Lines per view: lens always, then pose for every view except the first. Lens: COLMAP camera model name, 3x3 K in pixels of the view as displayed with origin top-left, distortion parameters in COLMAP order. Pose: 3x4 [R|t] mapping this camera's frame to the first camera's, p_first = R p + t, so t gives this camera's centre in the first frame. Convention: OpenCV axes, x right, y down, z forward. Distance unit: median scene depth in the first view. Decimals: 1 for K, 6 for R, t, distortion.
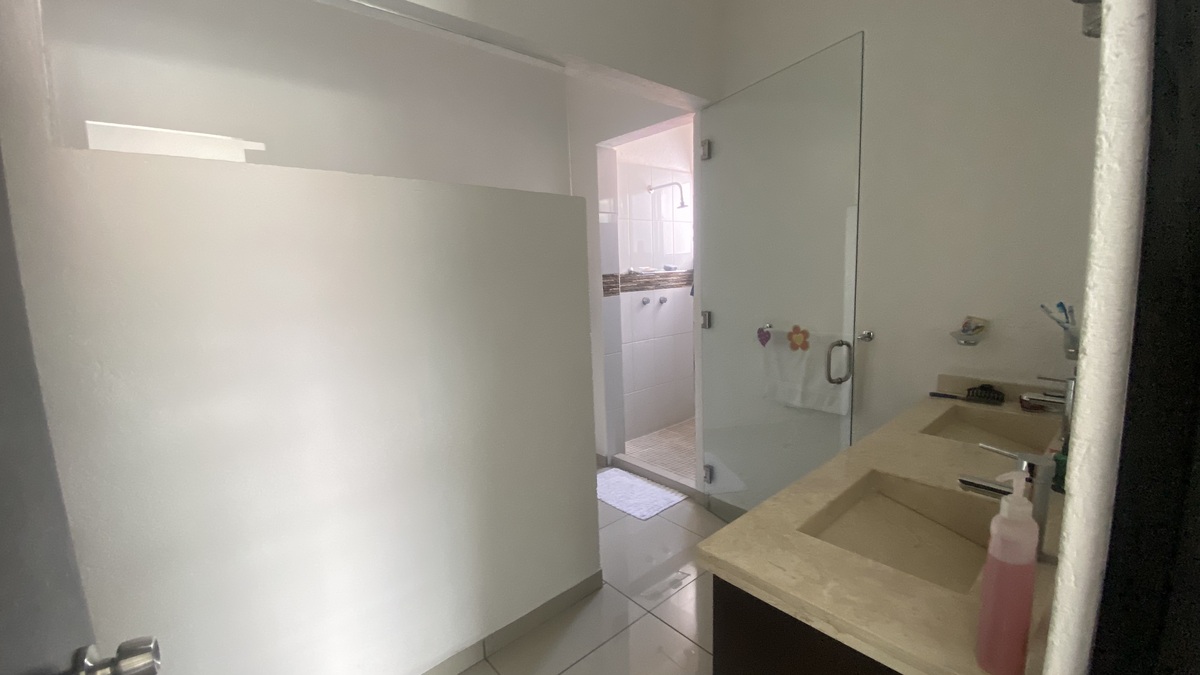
lens RADIAL K [[485.6, 0, 597.2], [0, 485.6, 335.7], [0, 0, 1]] dist [0.015570, -0.018059]
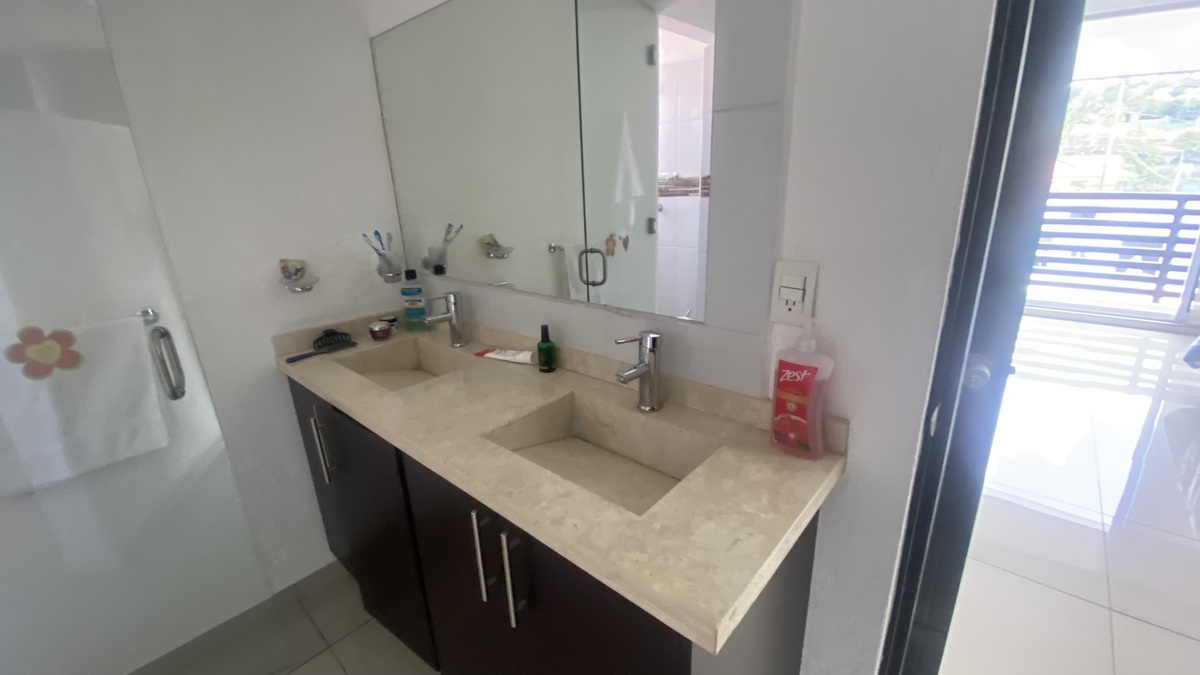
lens RADIAL K [[485.6, 0, 597.2], [0, 485.6, 335.7], [0, 0, 1]] dist [0.015570, -0.018059]
pose [[-0.107683, -0.260534, 0.959441, -0.143764], [0.179638, 0.944069, 0.276522, -0.055743], [-0.977821, 0.202129, -0.054858, 0.604274]]
